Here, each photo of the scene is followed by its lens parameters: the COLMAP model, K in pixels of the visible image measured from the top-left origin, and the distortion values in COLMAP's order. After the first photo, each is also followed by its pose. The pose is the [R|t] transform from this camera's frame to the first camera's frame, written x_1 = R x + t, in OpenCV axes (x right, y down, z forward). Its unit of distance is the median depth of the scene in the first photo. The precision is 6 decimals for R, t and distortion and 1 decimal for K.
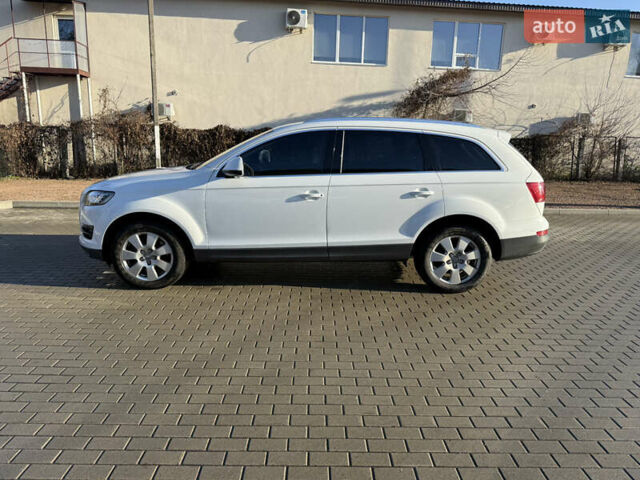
lens RADIAL K [[464.6, 0, 320.9], [0, 464.6, 239.0], [0, 0, 1]] dist [0.029789, -0.034373]
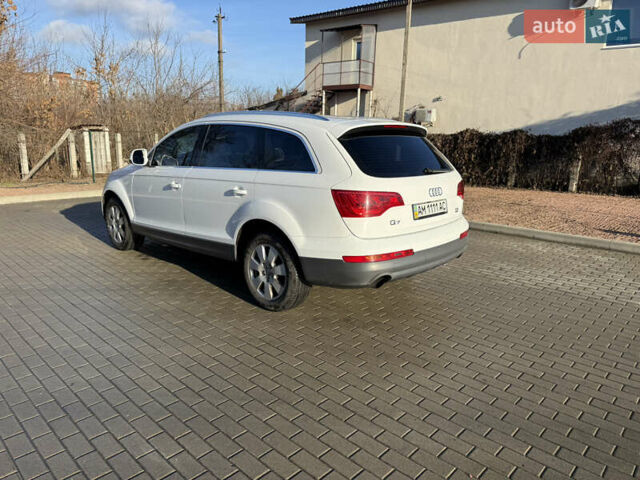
lens RADIAL K [[464.6, 0, 318.4], [0, 464.6, 240.5], [0, 0, 1]] dist [0.029789, -0.034373]
pose [[0.705769, 0.144455, -0.693558, 0.266075], [-0.153746, 0.986890, 0.049097, -0.019724], [0.691558, 0.071981, 0.718725, 0.121938]]
